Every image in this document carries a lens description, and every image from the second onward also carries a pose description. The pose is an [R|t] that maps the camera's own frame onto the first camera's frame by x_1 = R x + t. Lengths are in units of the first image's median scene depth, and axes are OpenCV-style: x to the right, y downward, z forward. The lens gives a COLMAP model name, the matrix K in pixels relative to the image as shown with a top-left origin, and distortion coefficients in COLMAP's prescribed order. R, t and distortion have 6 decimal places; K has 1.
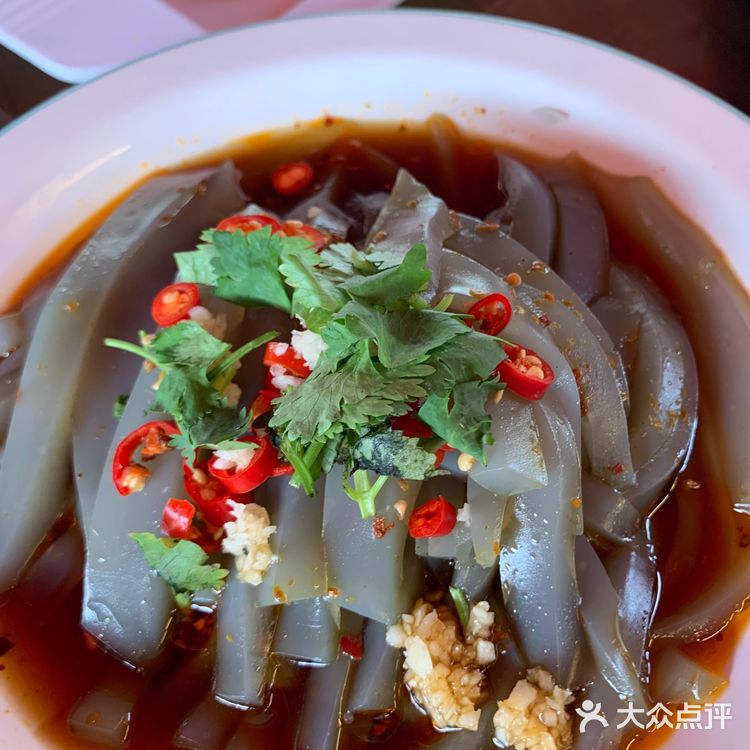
lens RADIAL K [[790.8, 0, 372.0], [0, 790.8, 375.1], [0, 0, 1]] dist [-0.009689, 0.000000]
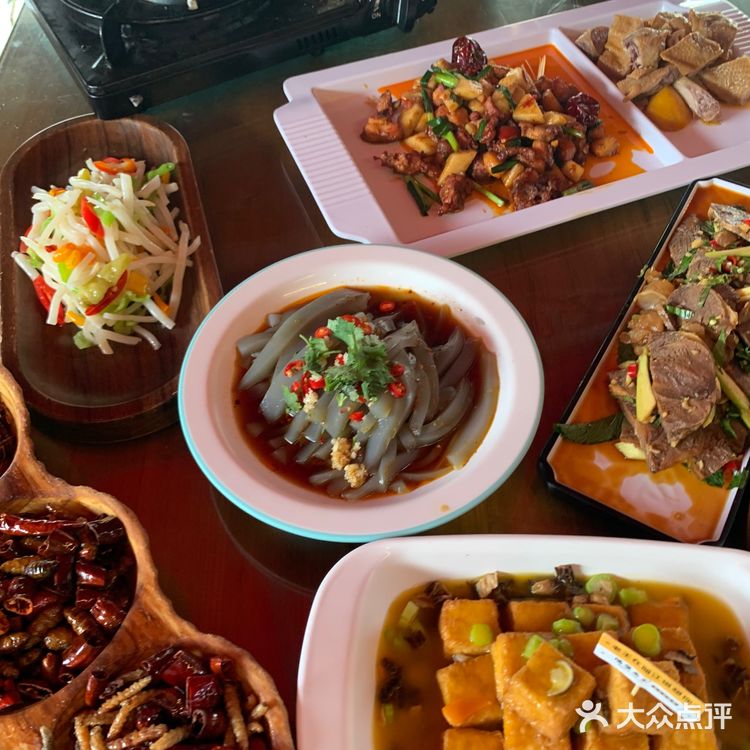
lens RADIAL K [[790.8, 0, 375.4], [0, 790.8, 375.3], [0, 0, 1]] dist [-0.009689, 0.000000]
pose [[0.879918, 0.394530, -0.264746, 0.998419], [-0.411245, 0.911485, -0.008514, 0.011185], [0.237953, 0.116367, 0.964281, -2.374526]]
